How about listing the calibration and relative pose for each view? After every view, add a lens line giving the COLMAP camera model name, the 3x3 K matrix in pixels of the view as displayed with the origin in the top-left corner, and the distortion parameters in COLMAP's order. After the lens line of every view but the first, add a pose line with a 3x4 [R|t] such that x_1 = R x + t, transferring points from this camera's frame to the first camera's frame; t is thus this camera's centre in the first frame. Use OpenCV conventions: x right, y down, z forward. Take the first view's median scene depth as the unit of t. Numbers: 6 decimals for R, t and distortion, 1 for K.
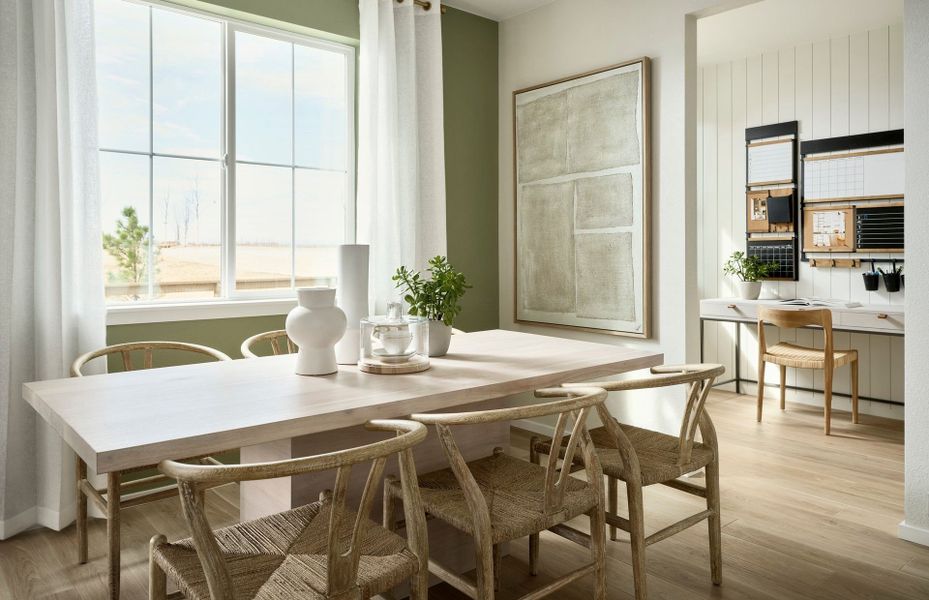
lens RADIAL K [[671.5, 0, 451.2], [0, 671.5, 249.9], [0, 0, 1]] dist [0.004888, 0.003221]
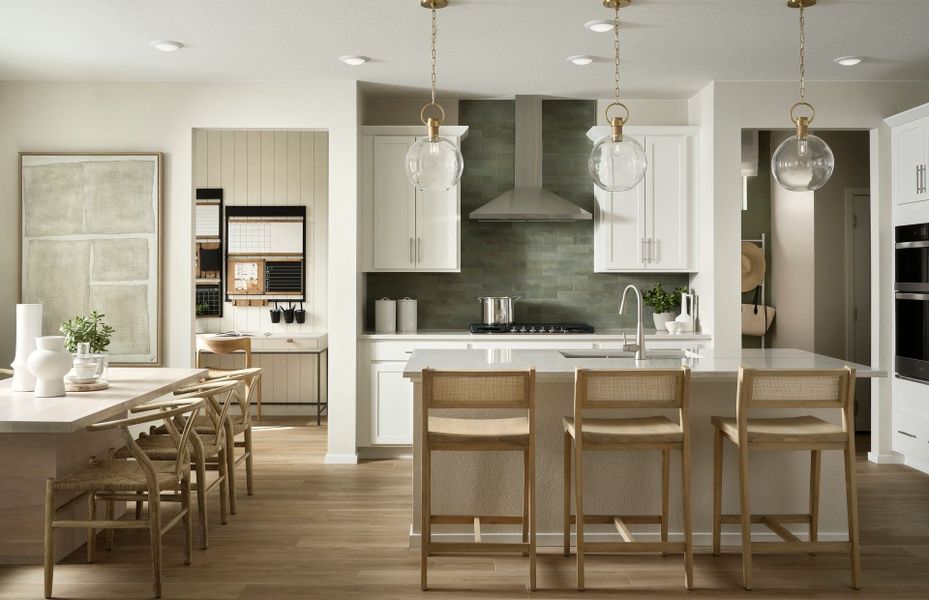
lens RADIAL K [[892.8, 0, 462.0], [0, 892.8, 271.6], [0, 0, 1]] dist [-0.010101, -0.007048]
pose [[0.637733, 0.004456, 0.770245, -0.512013], [-0.003908, 0.999989, -0.002549, -0.038449], [-0.770248, -0.001385, 0.637743, -0.427929]]
